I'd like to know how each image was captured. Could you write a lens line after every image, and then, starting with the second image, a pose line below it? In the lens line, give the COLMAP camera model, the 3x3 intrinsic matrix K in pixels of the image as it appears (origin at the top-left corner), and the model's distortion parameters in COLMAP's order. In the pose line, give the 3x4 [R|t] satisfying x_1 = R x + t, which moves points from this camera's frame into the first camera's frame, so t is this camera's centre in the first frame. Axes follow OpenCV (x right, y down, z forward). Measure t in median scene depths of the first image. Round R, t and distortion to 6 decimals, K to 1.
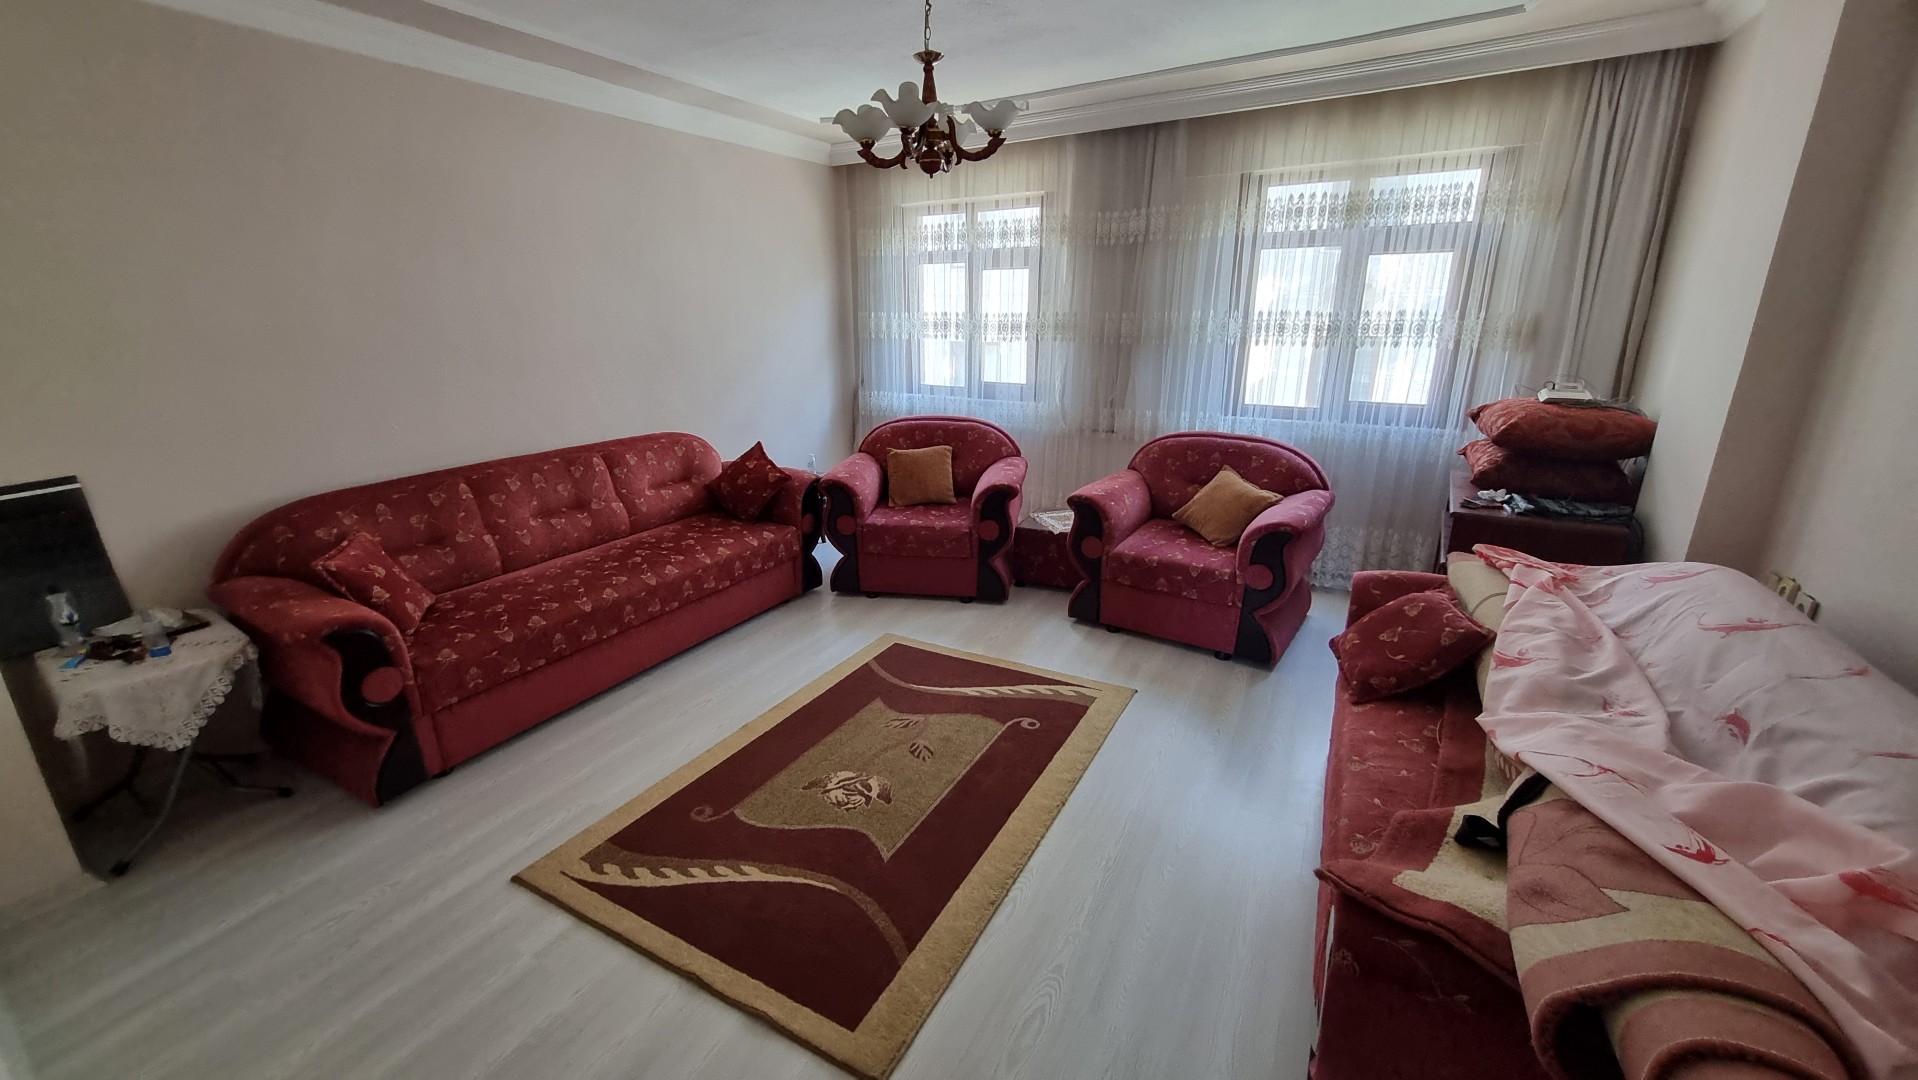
lens RADIAL K [[748.9, 0, 931.5], [0, 748.9, 530.7], [0, 0, 1]] dist [0.007025, -0.005194]
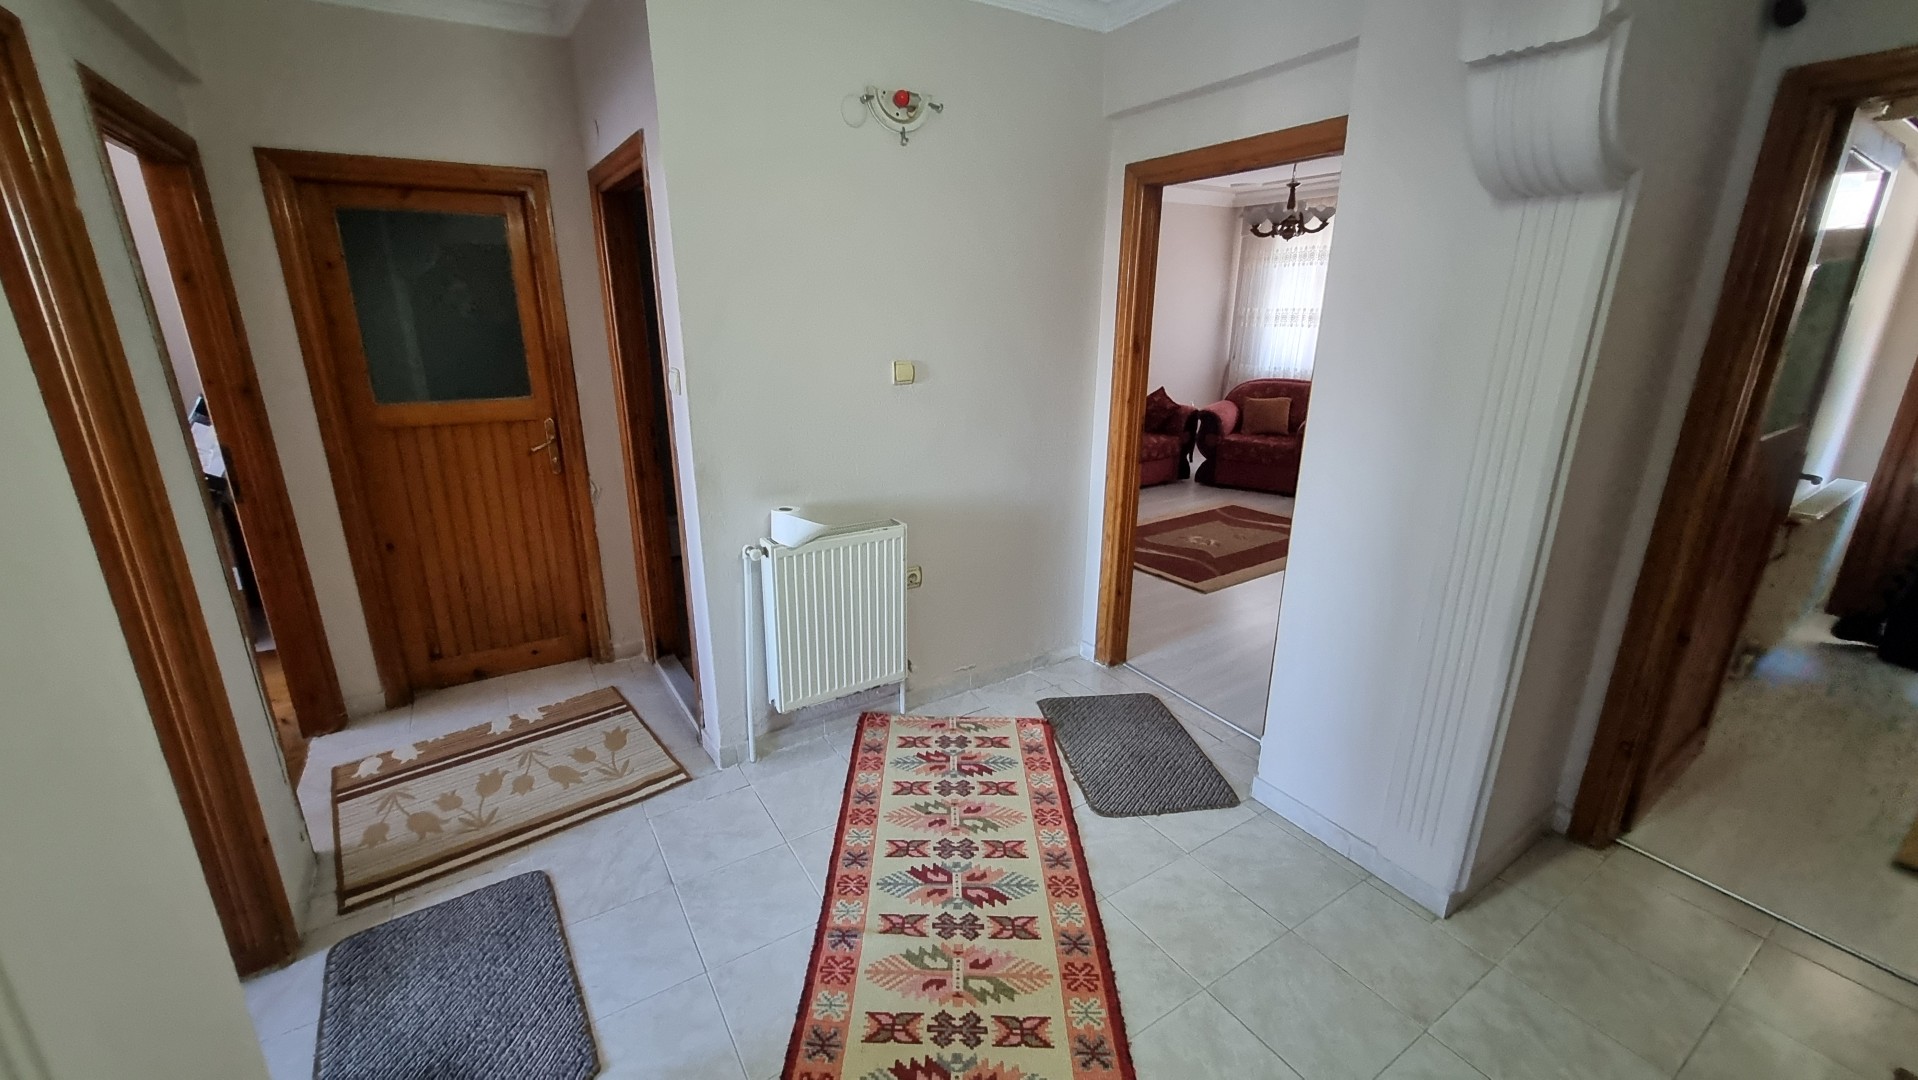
lens RADIAL K [[748.9, 0, 931.5], [0, 748.9, 530.7], [0, 0, 1]] dist [0.007025, -0.005194]
pose [[0.892532, 0.133863, -0.430659, 0.075097], [-0.127753, 0.990864, 0.043227, 0.203529], [0.432511, 0.016436, 0.901479, -0.757774]]
